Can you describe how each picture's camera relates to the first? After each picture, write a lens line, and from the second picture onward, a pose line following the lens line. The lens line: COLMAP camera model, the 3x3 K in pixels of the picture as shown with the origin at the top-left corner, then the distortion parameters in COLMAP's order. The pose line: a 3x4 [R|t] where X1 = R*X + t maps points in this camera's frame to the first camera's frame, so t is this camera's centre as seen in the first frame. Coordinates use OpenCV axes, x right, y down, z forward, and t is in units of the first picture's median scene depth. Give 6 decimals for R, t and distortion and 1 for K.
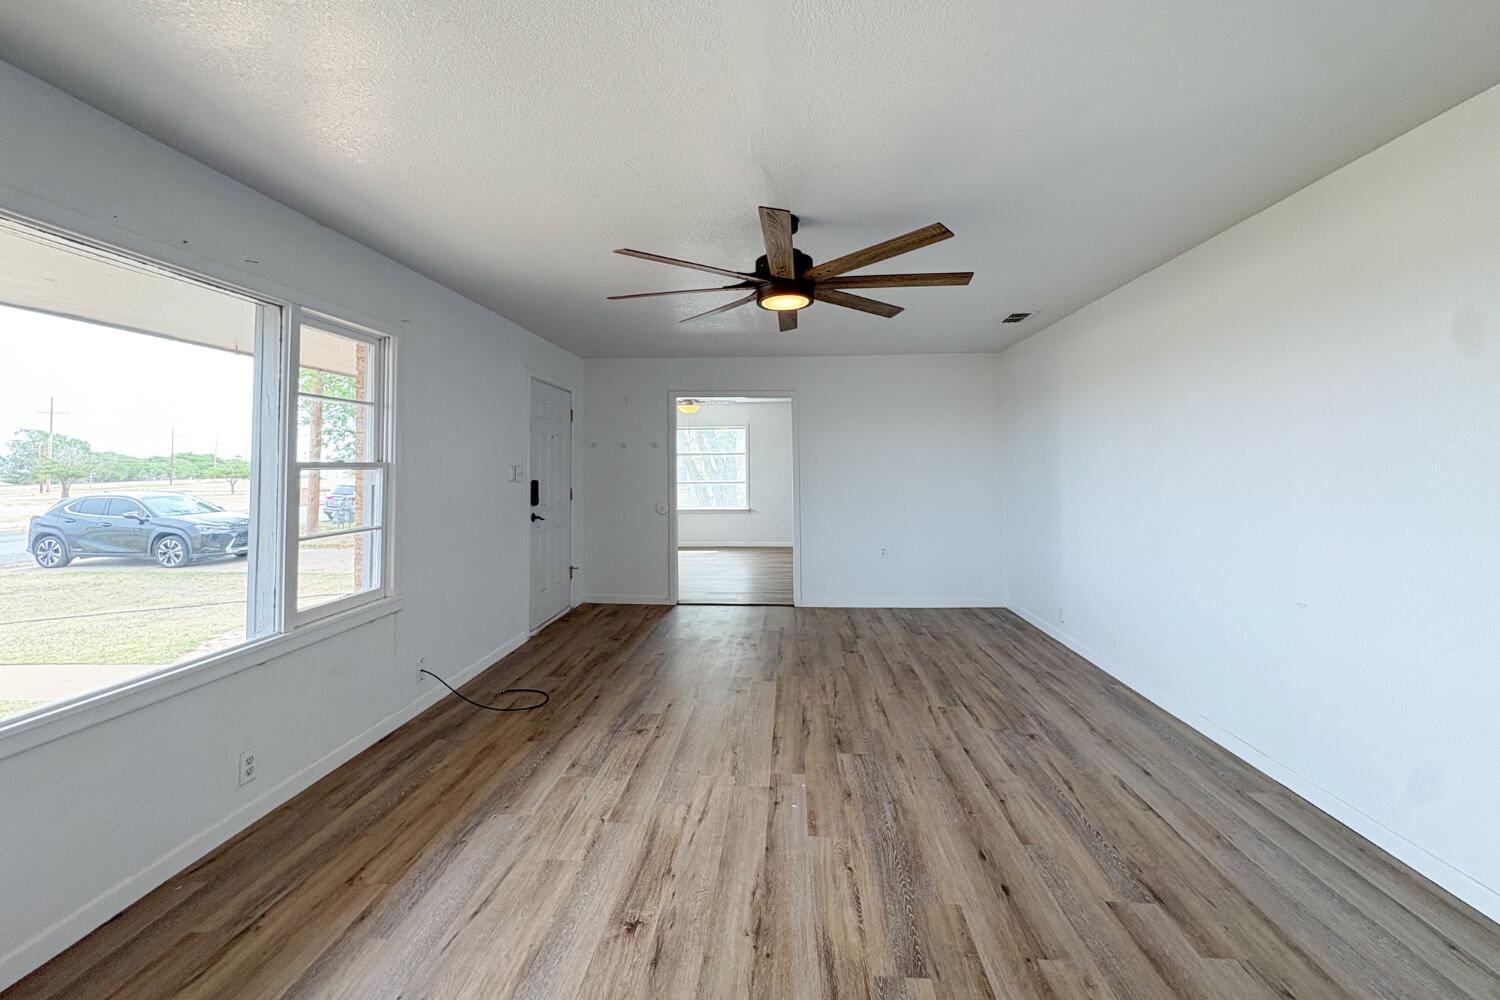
lens RADIAL K [[600.3, 0, 748.4], [0, 600.3, 449.5], [0, 0, 1]] dist [-0.000268, 0.000416]
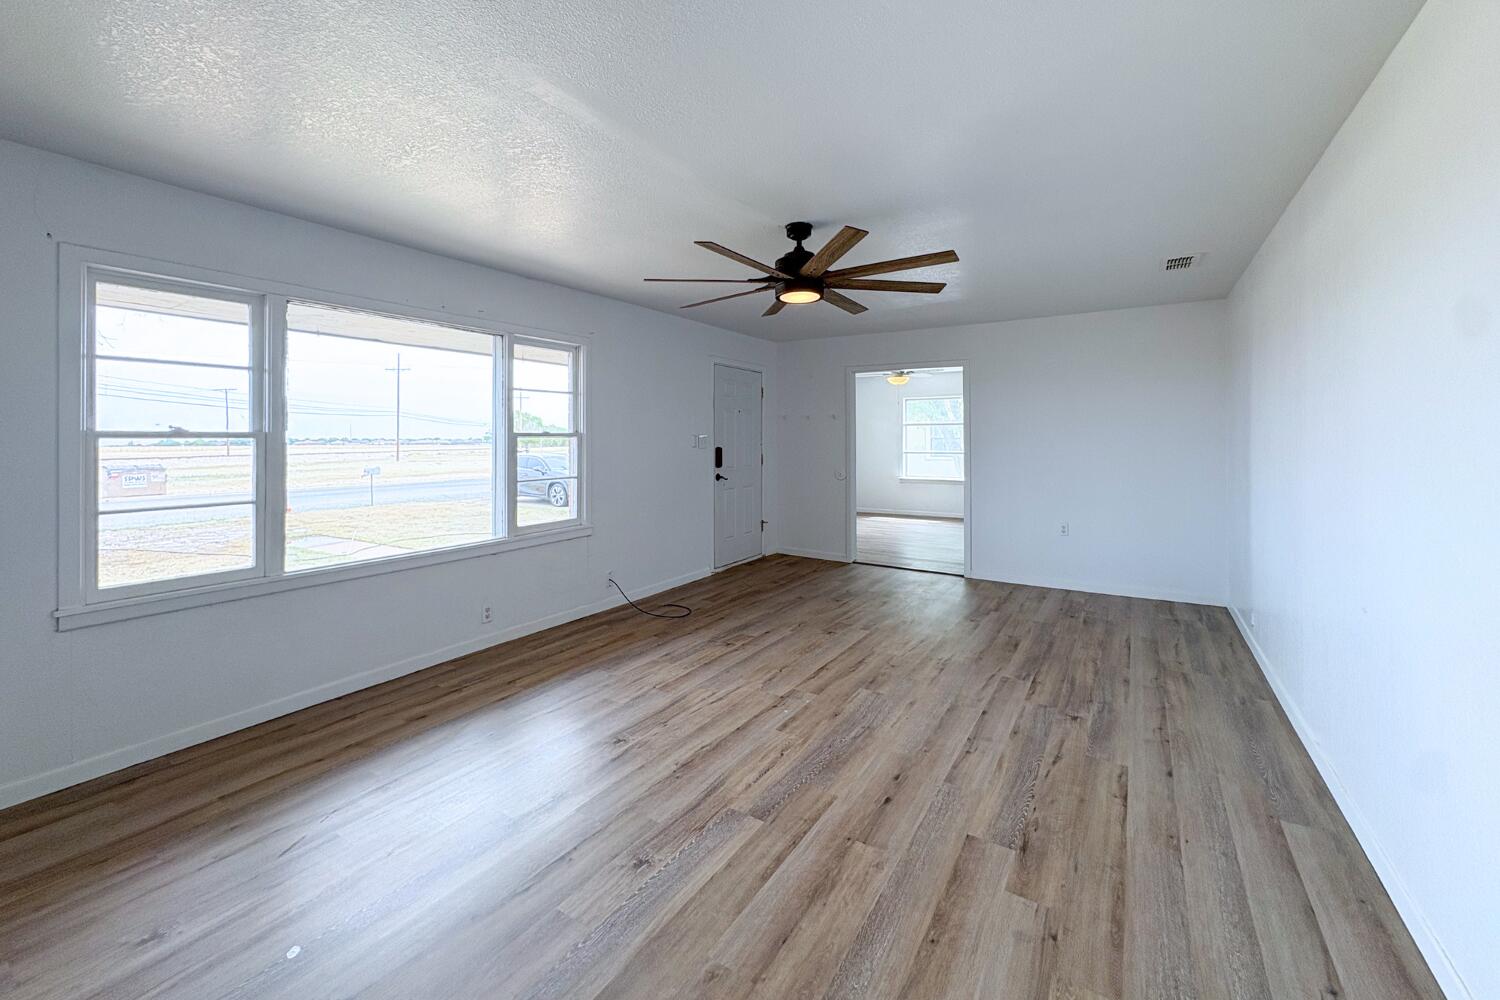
lens RADIAL K [[600.3, 0, 747.8], [0, 600.3, 444.1], [0, 0, 1]] dist [-0.000268, 0.000416]
pose [[0.875070, 0.009672, -0.483899, 0.557045], [0.010061, 0.999221, 0.038167, -0.003093], [0.483891, -0.038267, 0.874291, -0.090986]]
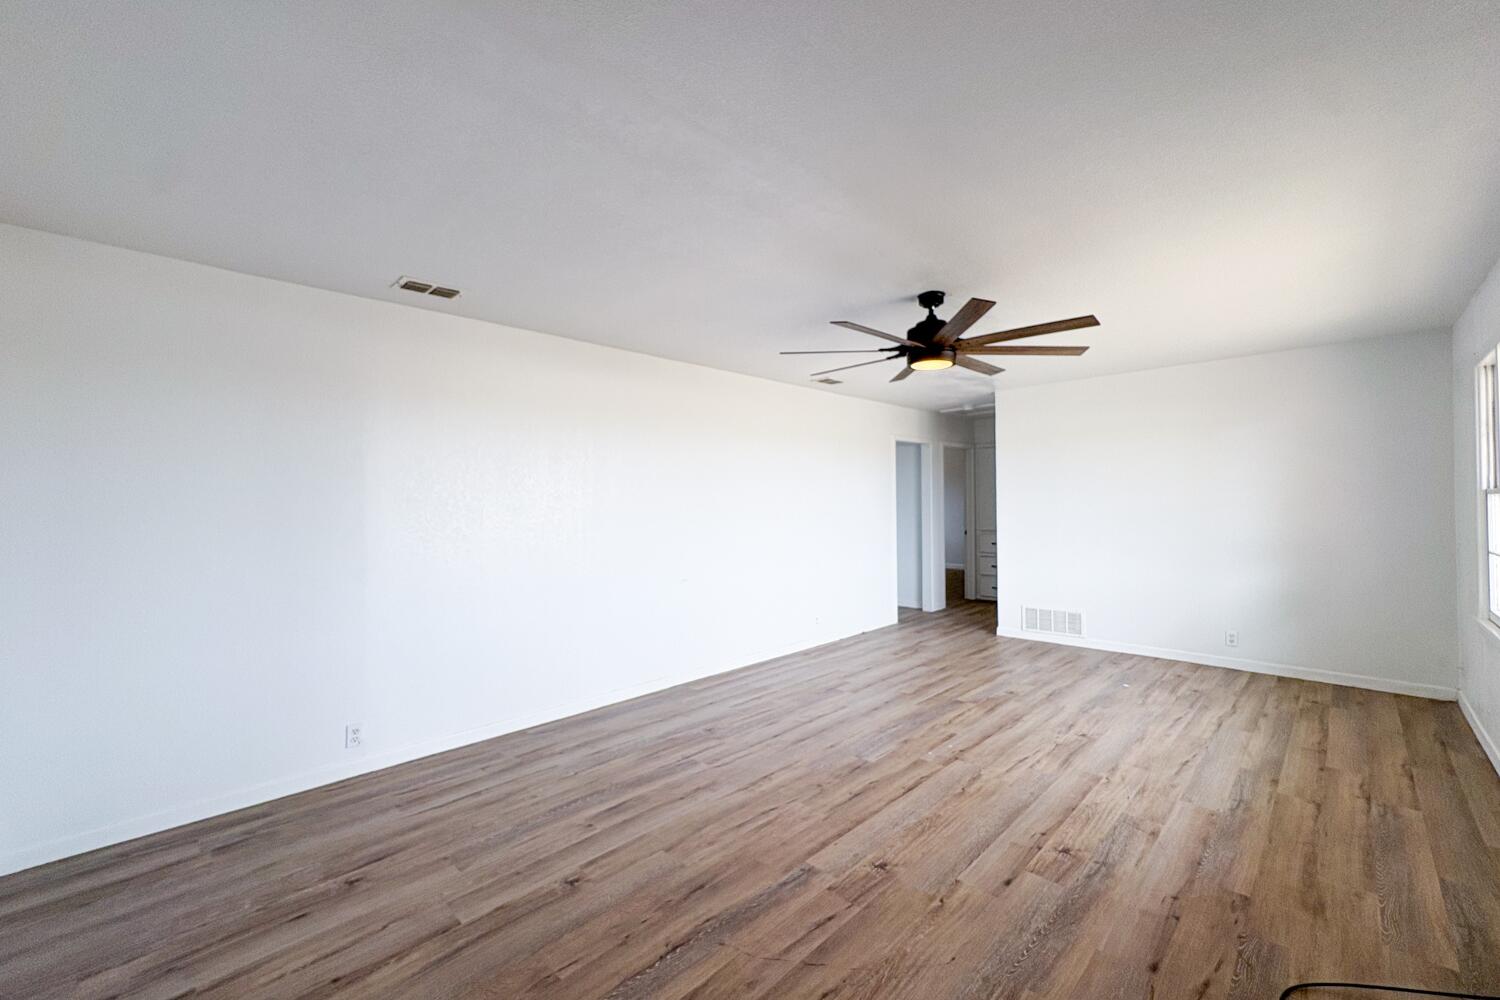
lens RADIAL K [[600.3, 0, 752.4], [0, 600.3, 501.0], [0, 0, 1]] dist [-0.000268, 0.000416]
pose [[-0.757911, 0.021947, 0.651989, -0.456248], [-0.000761, 0.999404, -0.034525, 0.070456], [-0.652358, -0.026663, -0.757442, 2.191737]]
